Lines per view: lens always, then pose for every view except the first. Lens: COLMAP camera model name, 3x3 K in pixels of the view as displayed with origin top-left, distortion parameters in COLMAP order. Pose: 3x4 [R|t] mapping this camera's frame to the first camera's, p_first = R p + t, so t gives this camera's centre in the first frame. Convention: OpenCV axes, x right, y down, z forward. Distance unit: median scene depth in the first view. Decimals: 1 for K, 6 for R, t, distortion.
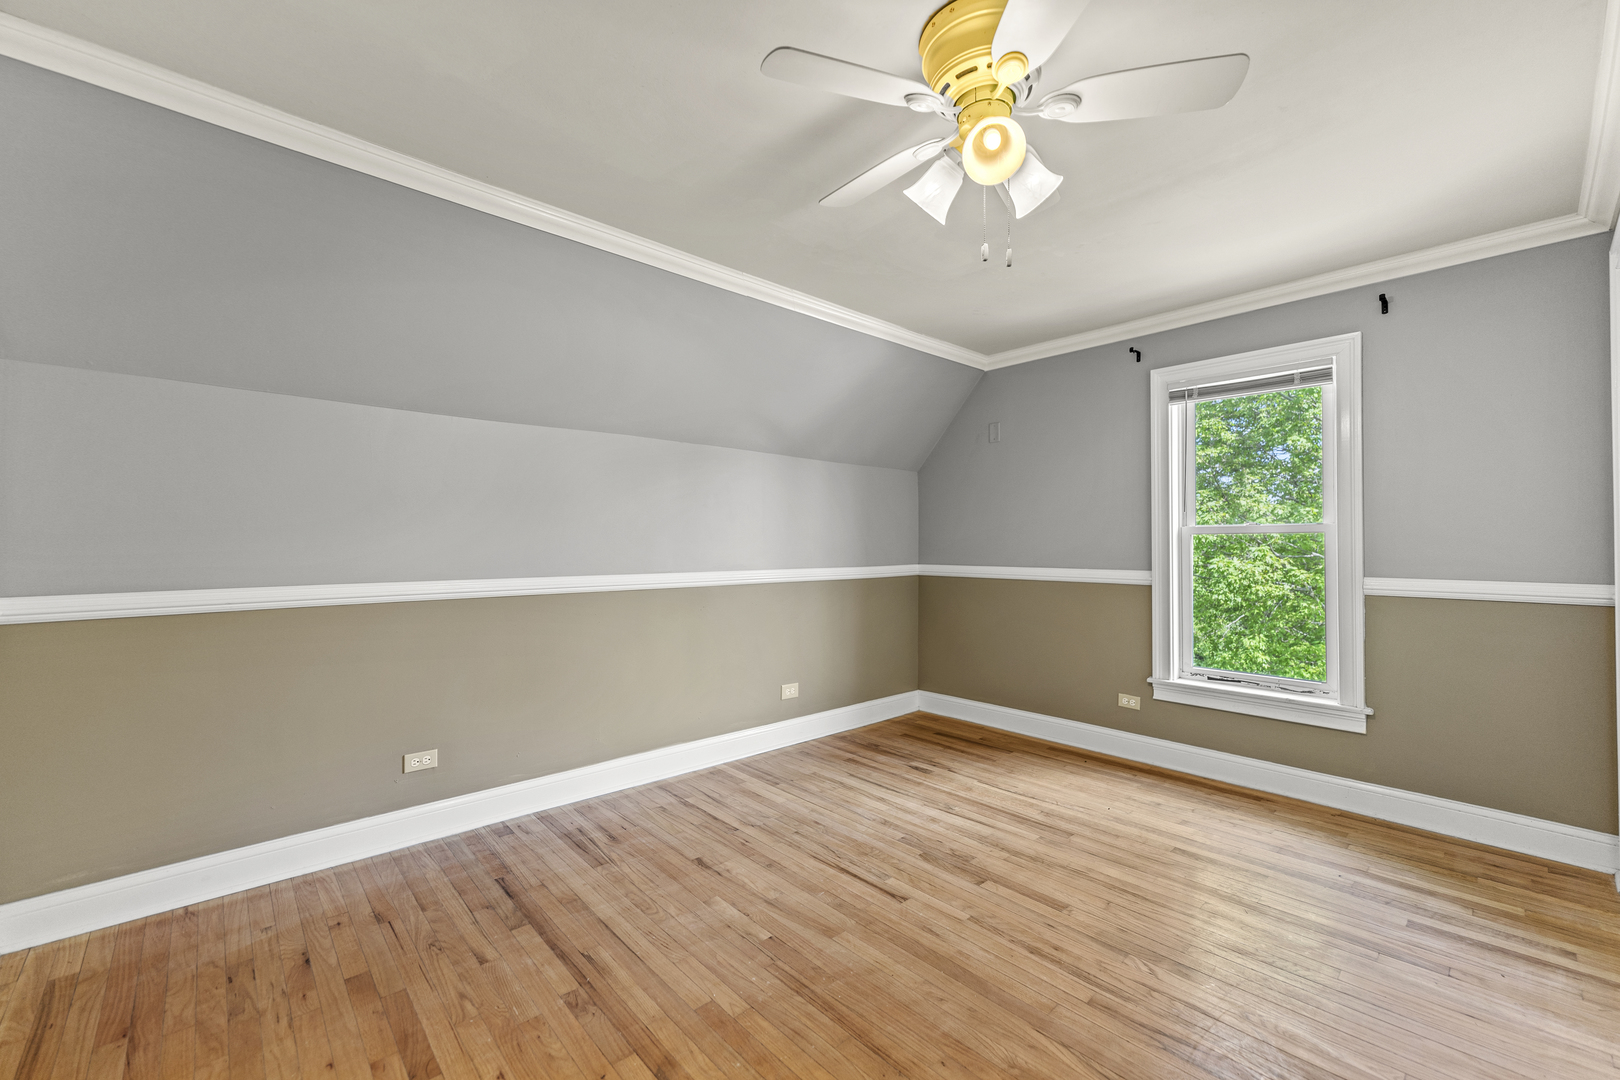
lens RADIAL K [[644.1, 0, 808.7], [0, 644.1, 541.0], [0, 0, 1]] dist [0.007593, 0.000640]
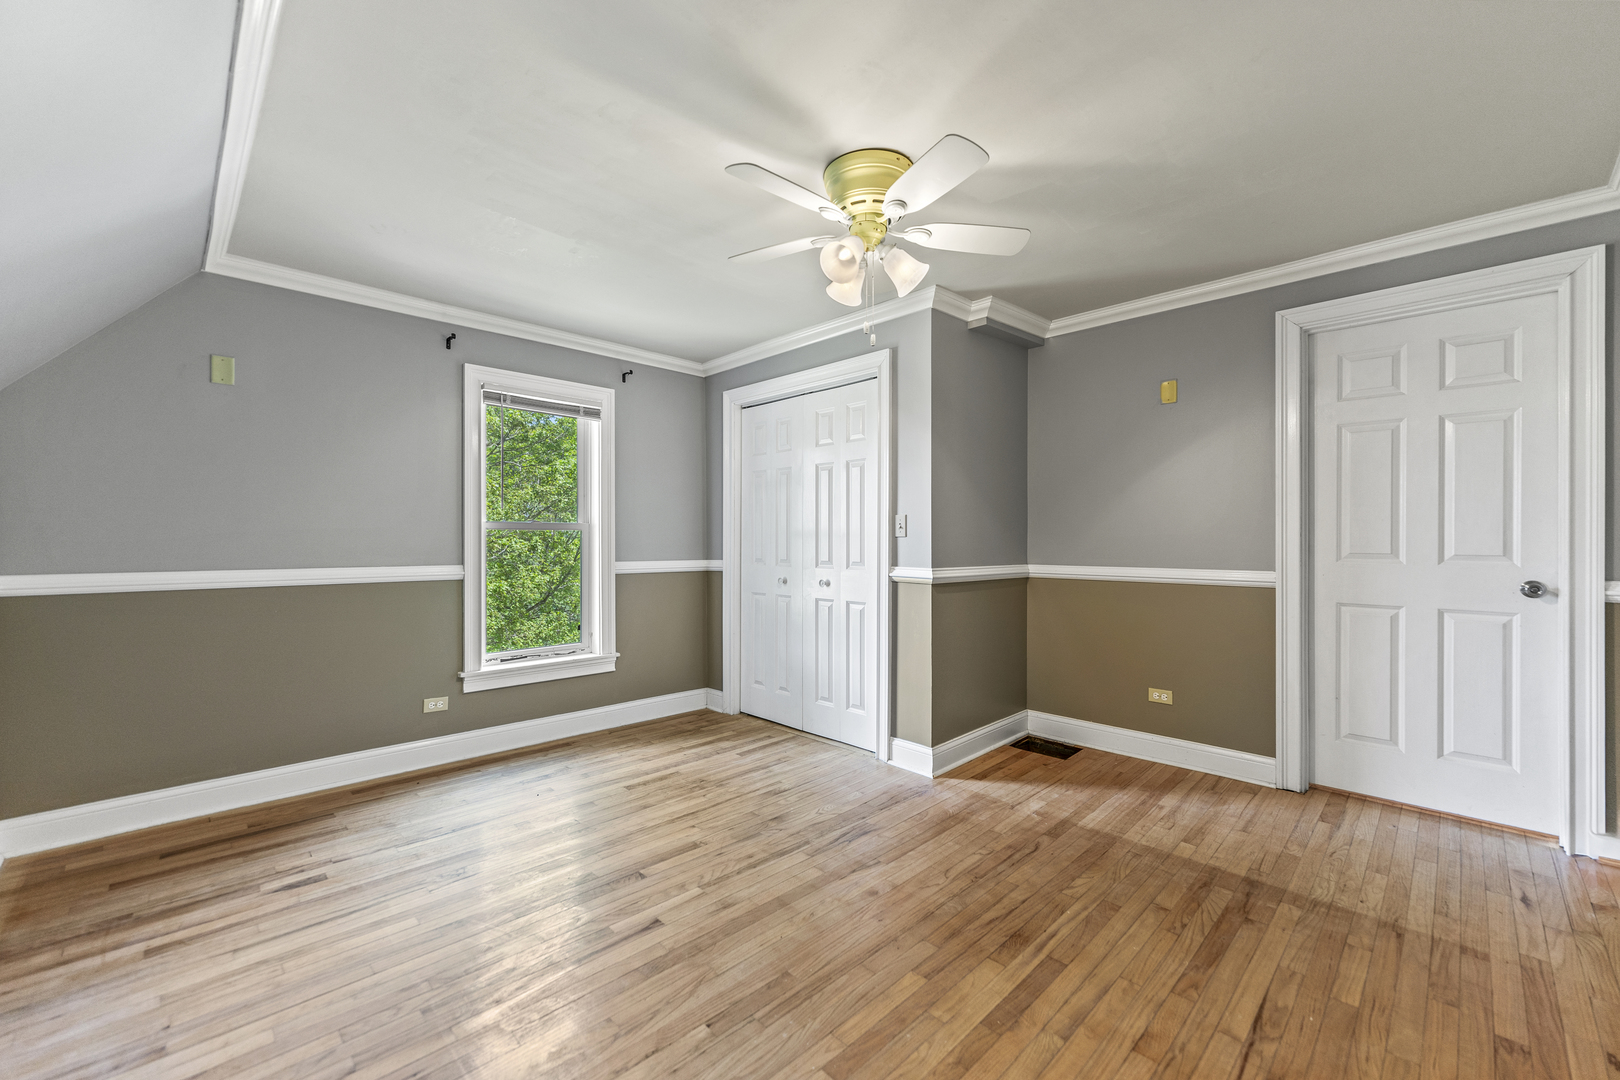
lens RADIAL K [[644.1, 0, 808.9], [0, 644.1, 541.8], [0, 0, 1]] dist [0.007593, 0.000640]
pose [[-0.015315, -0.001844, 0.999881, -0.555826], [-0.008499, 0.999962, 0.001714, 0.004980], [-0.999847, -0.008471, -0.015331, 0.571582]]
